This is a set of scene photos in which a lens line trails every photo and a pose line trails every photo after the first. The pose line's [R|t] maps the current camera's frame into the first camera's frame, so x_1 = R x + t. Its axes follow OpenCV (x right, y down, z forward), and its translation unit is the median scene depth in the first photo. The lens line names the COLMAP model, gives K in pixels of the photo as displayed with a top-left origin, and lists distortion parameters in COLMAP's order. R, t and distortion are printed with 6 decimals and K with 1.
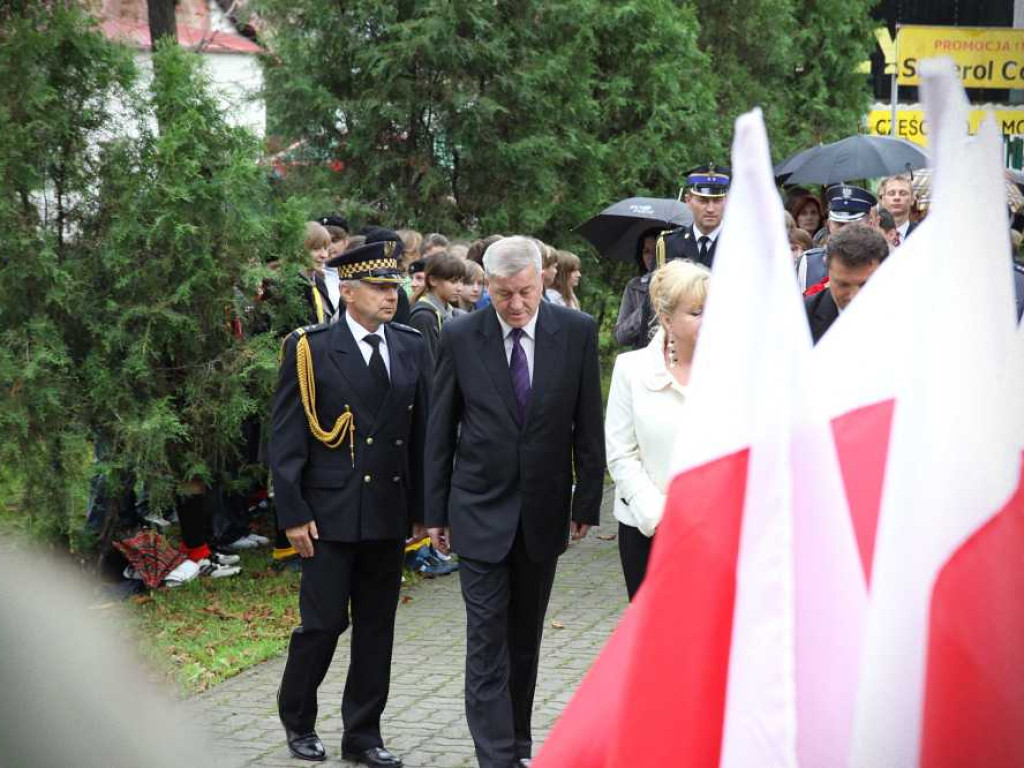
lens RADIAL K [[2429.8, 0, 512.0], [0, 2429.8, 384.0], [0, 0, 1]] dist [0.101753, 1.169229]
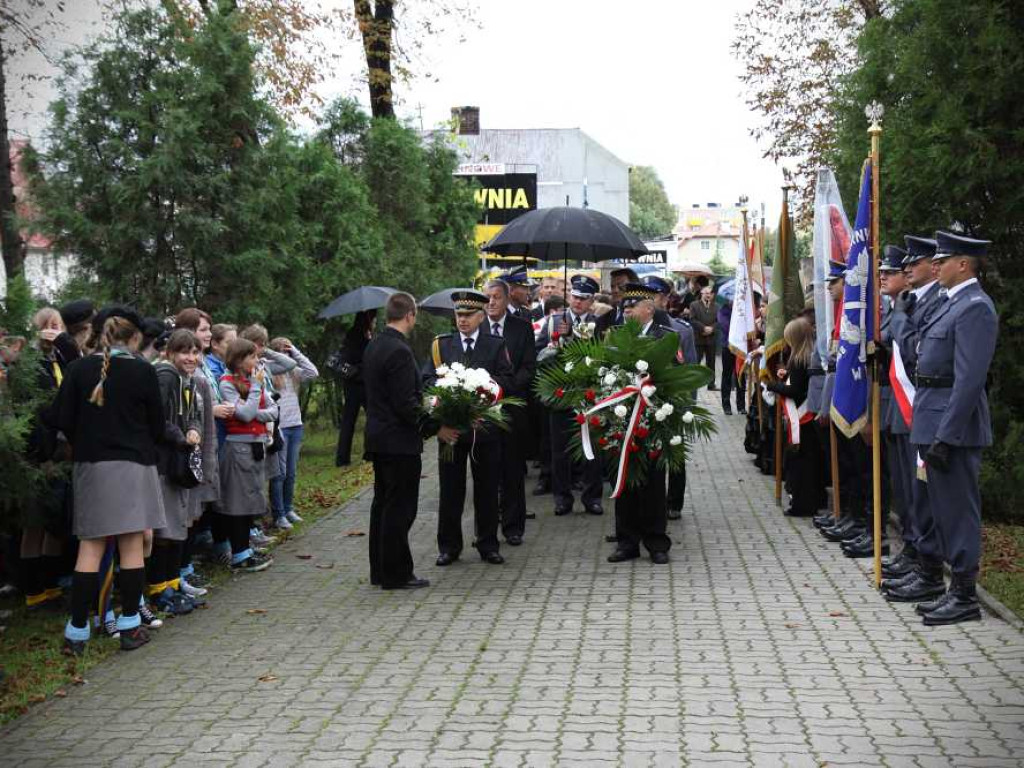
lens RADIAL K [[2429.8, 0, 512.0], [0, 2429.8, 384.0], [0, 0, 1]] dist [0.101753, 1.169229]
pose [[0.992984, -0.030775, 0.114178, -0.002994], [0.033224, 0.999256, -0.019603, -0.001272], [-0.113489, 0.023258, 0.993267, -0.208736]]
